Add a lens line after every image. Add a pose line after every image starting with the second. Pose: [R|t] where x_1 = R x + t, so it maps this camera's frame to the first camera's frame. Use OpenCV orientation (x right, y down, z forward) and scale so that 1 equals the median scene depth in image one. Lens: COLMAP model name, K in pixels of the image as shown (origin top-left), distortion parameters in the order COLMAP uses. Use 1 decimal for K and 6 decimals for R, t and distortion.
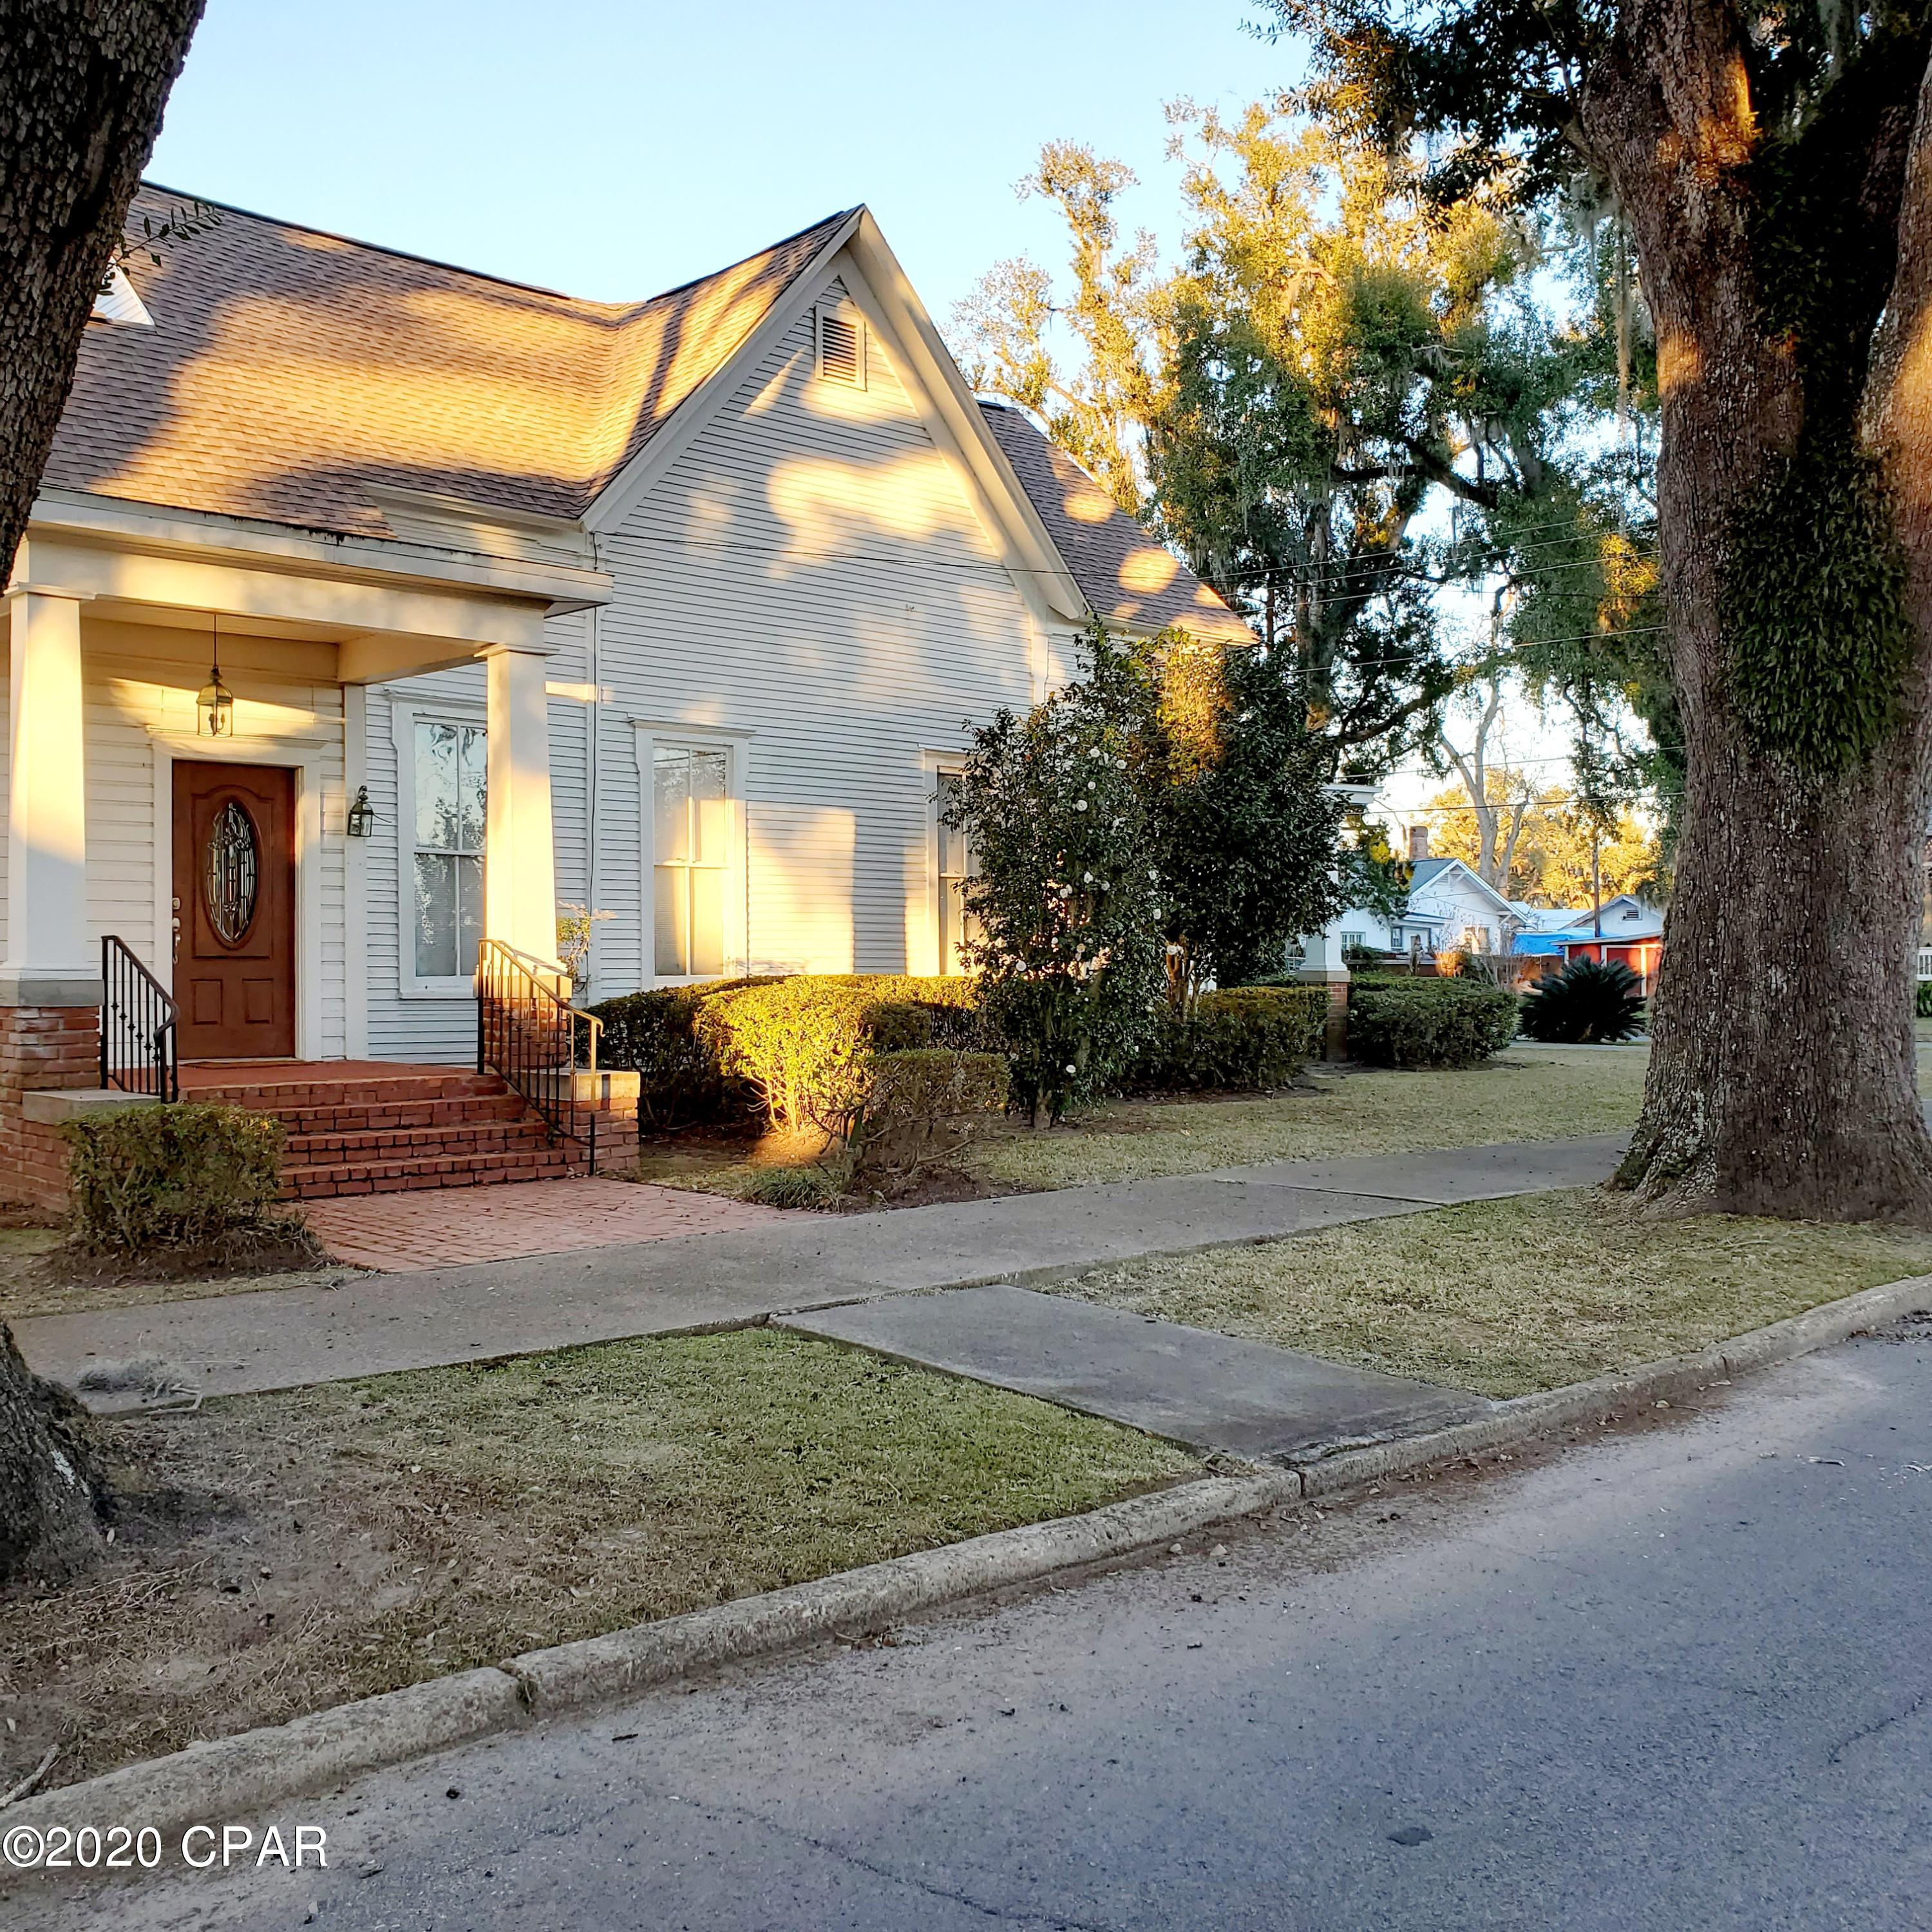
lens RADIAL K [[2007.8, 0, 946.2], [0, 2007.8, 912.2], [0, 0, 1]] dist [0.083431, -0.132519]
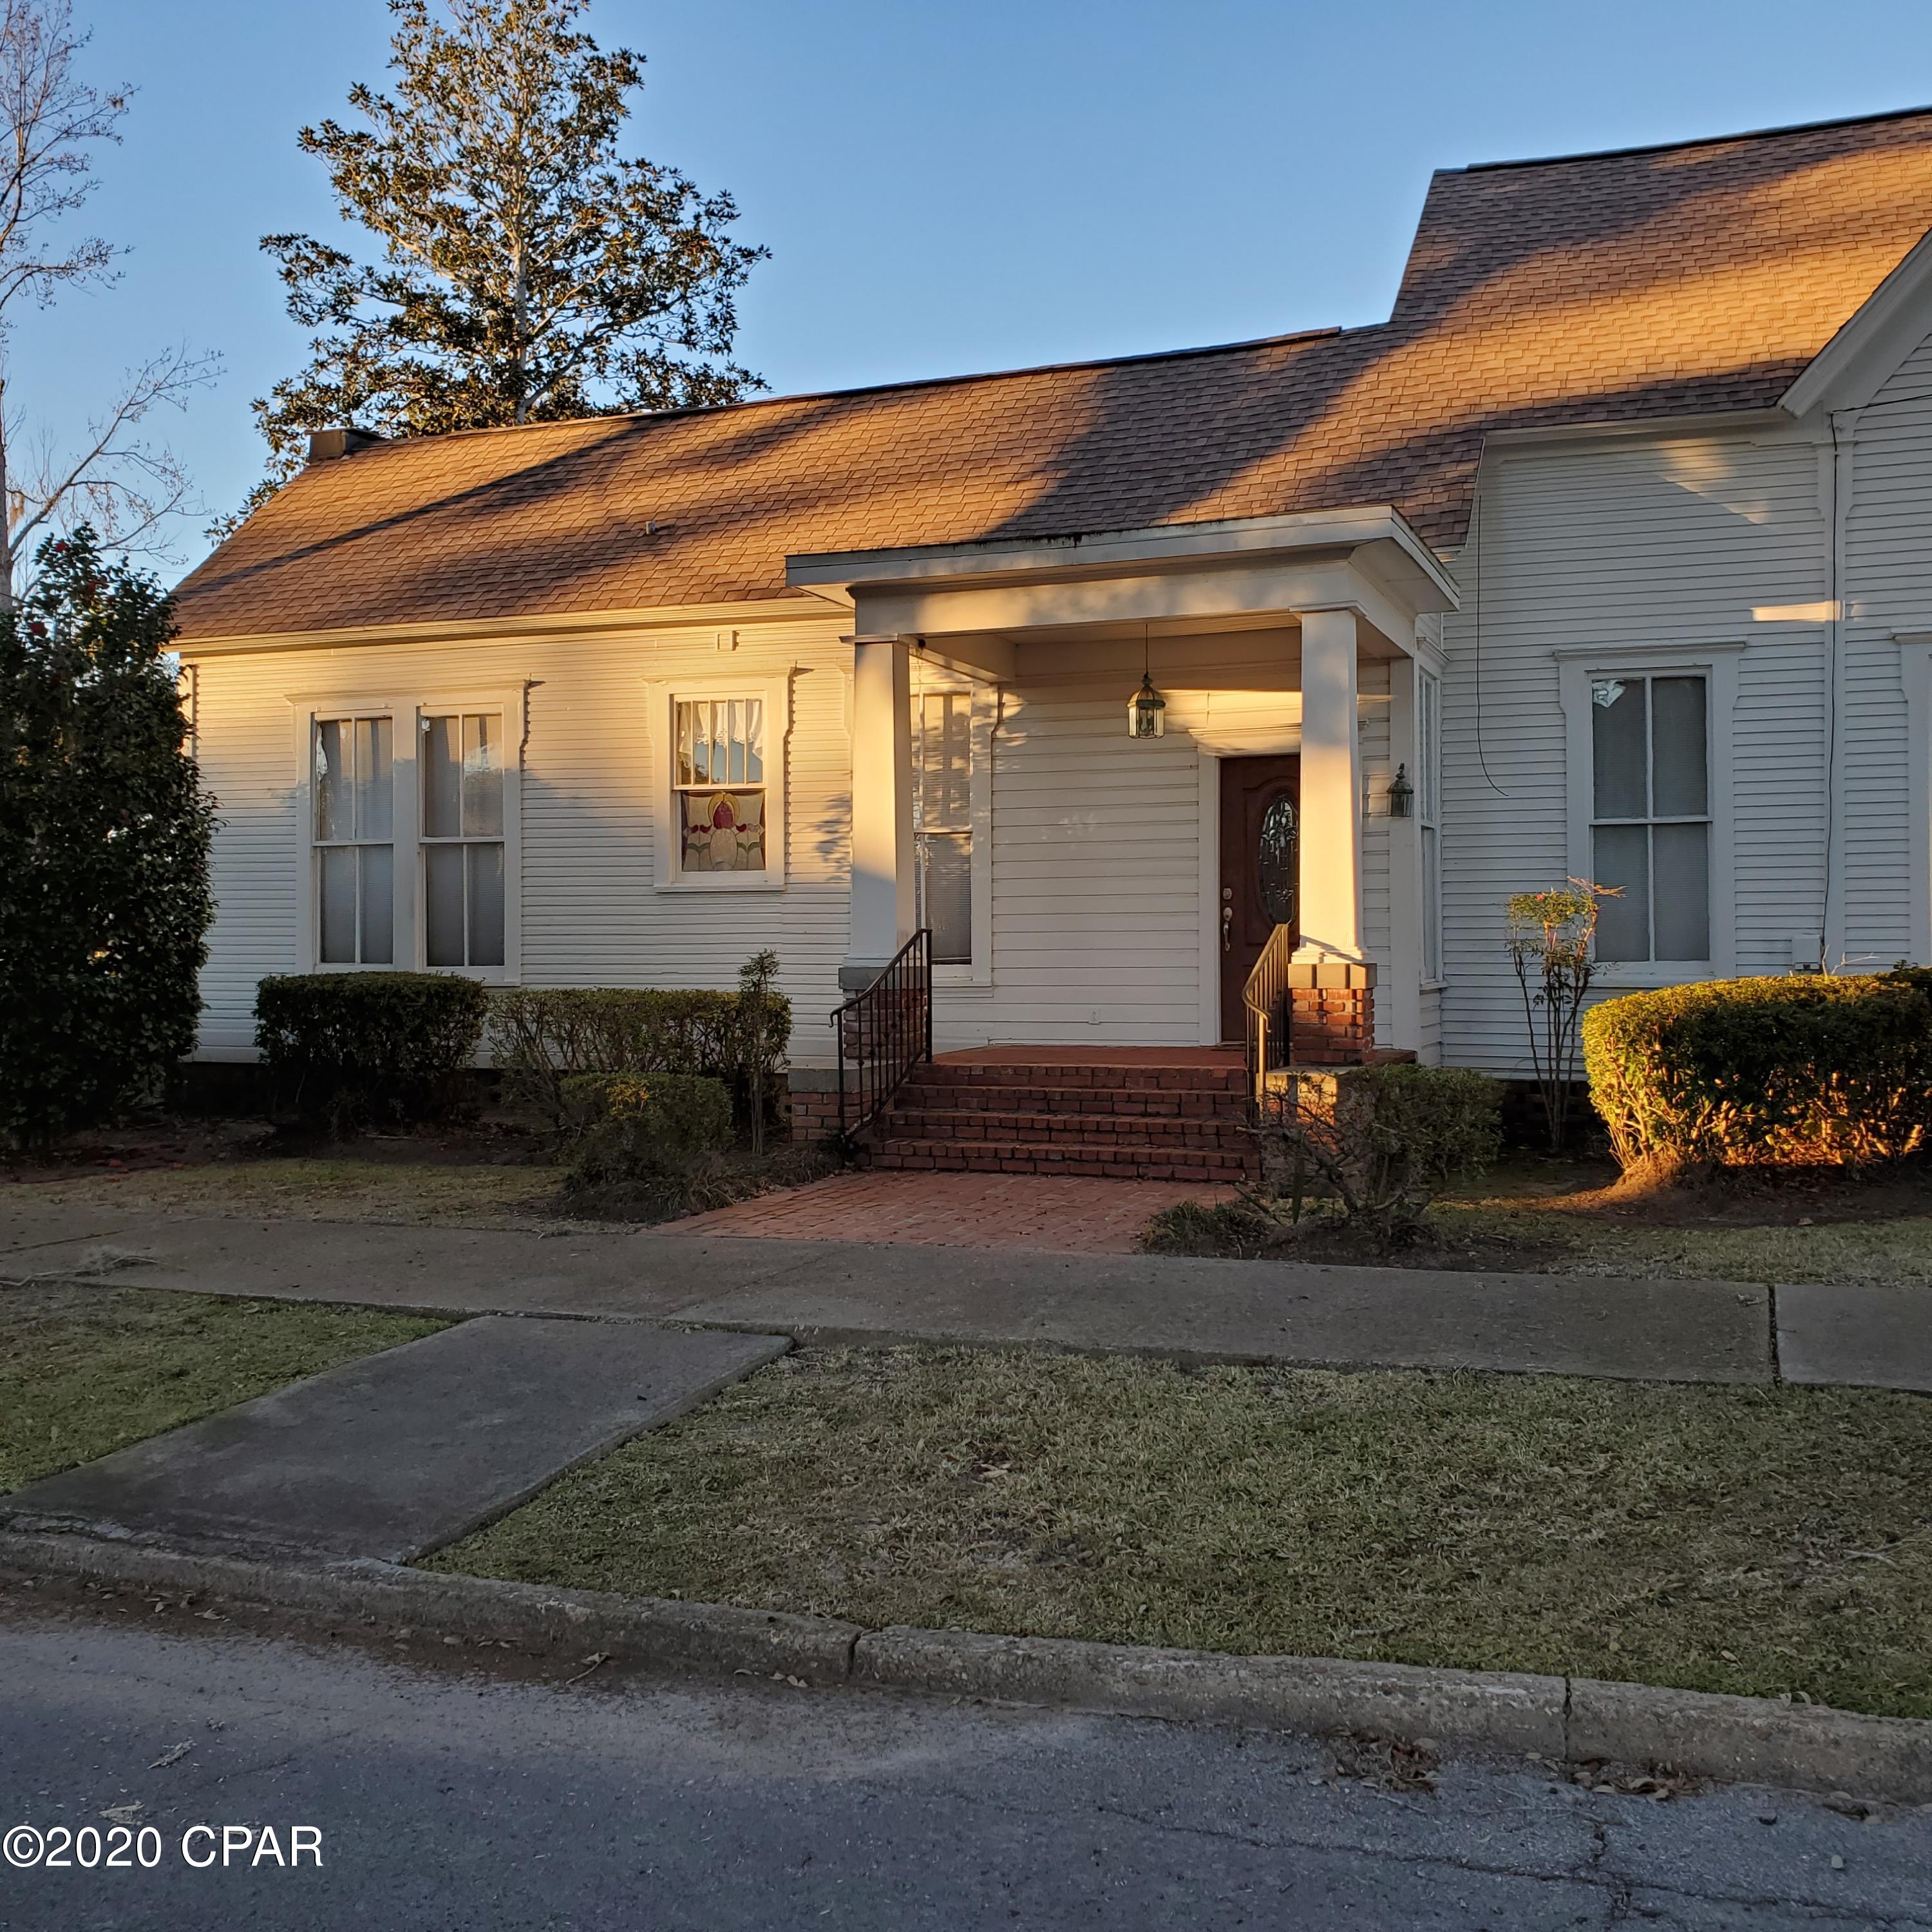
lens RADIAL K [[2007.8, 0, 946.2], [0, 2007.8, 912.2], [0, 0, 1]] dist [0.083431, -0.132519]
pose [[0.439412, -0.017671, -0.898112, 0.583685], [0.027602, 0.999600, -0.006164, 0.009710], [0.897862, -0.022081, 0.439724, 0.477469]]
